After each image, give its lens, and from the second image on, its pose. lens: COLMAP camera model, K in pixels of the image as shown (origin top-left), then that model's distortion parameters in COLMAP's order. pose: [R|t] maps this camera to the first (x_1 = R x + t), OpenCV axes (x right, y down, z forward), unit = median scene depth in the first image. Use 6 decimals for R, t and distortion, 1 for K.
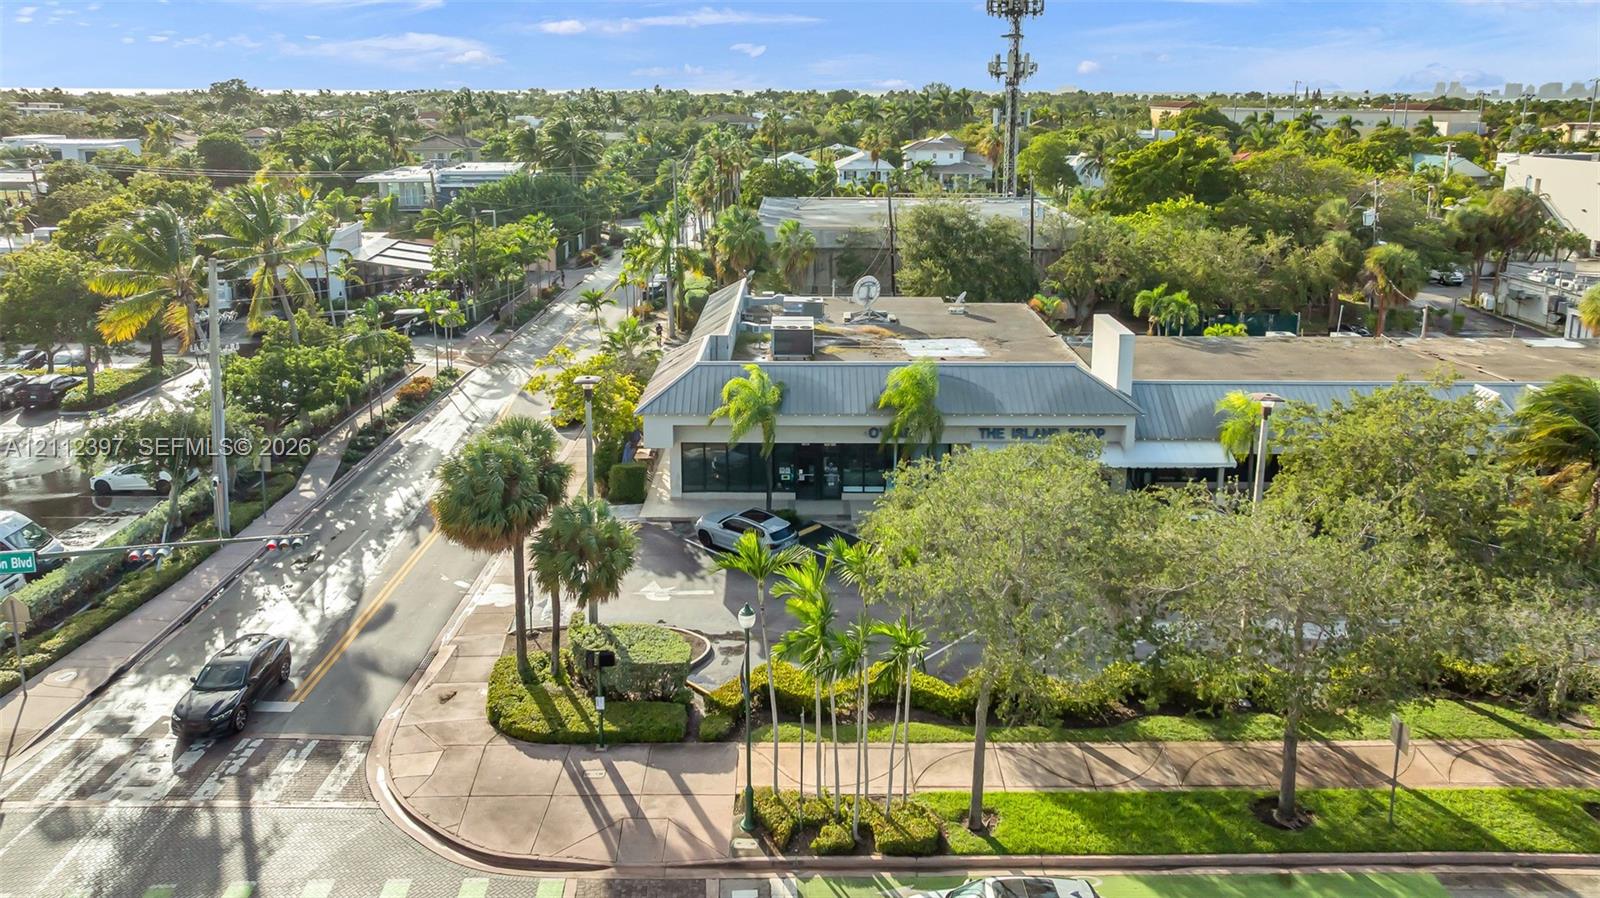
lens RADIAL K [[1129.2, 0, 800.0], [0, 1129.2, 330.7], [0, 0, 1]] dist [-0.001287, 0.000394]
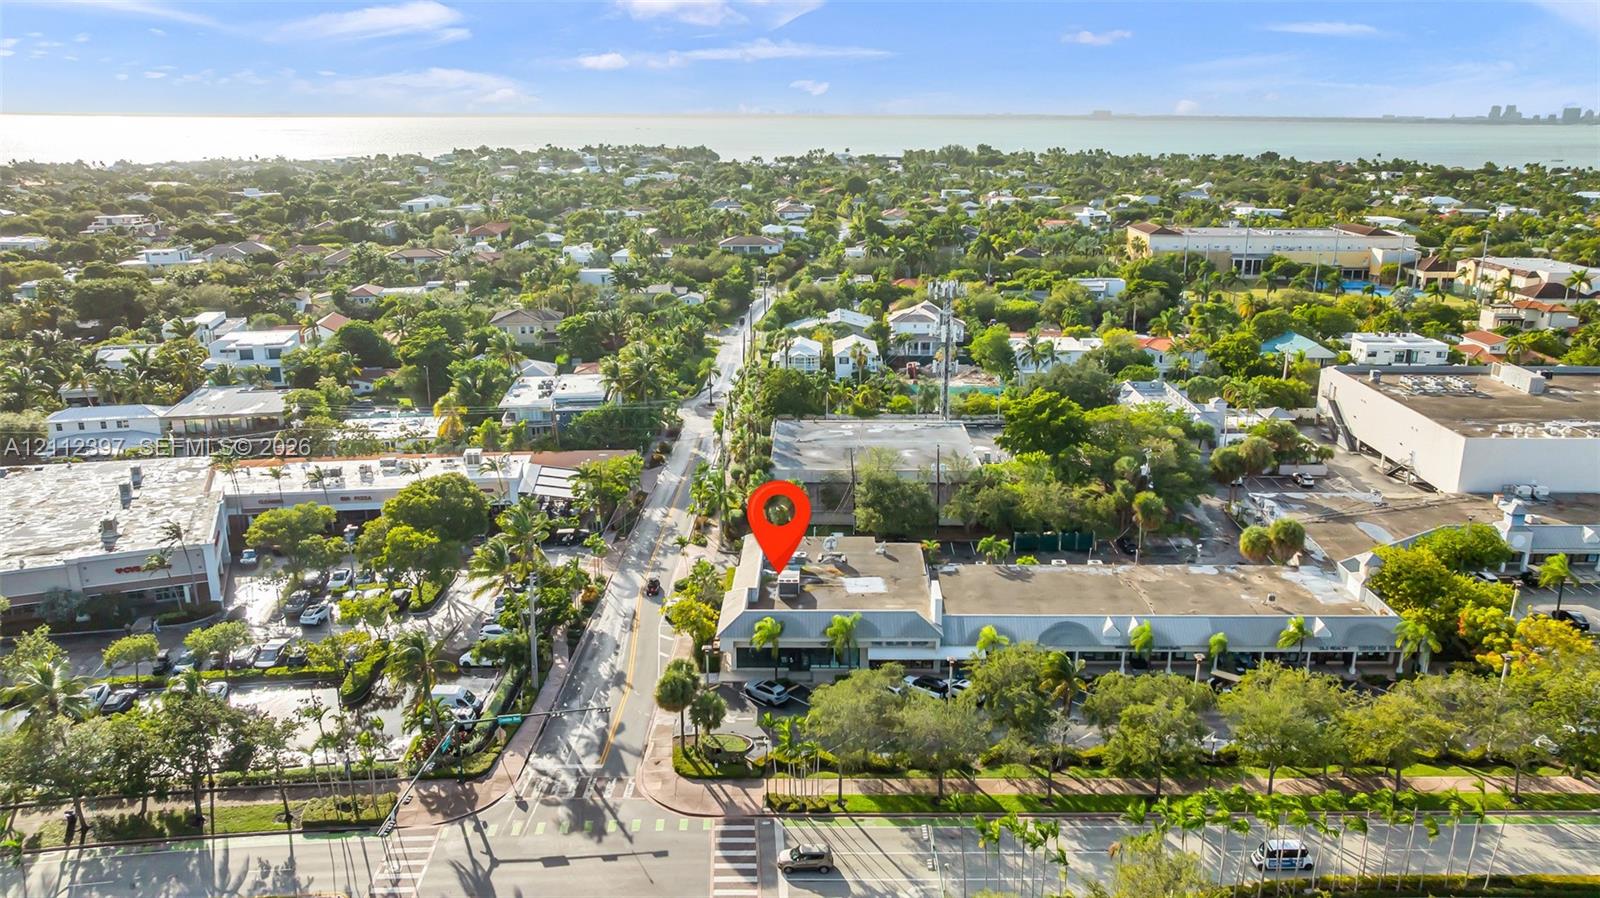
lens RADIAL K [[1141.8, 0, 797.9], [0, 1141.8, 450.3], [0, 0, 1]] dist [-0.014758, 0.007605]
pose [[0.999778, -0.003971, -0.020711, 0.092890], [0.005255, 0.998043, 0.062312, -0.631755], [0.020423, -0.062407, 0.997842, -1.791347]]
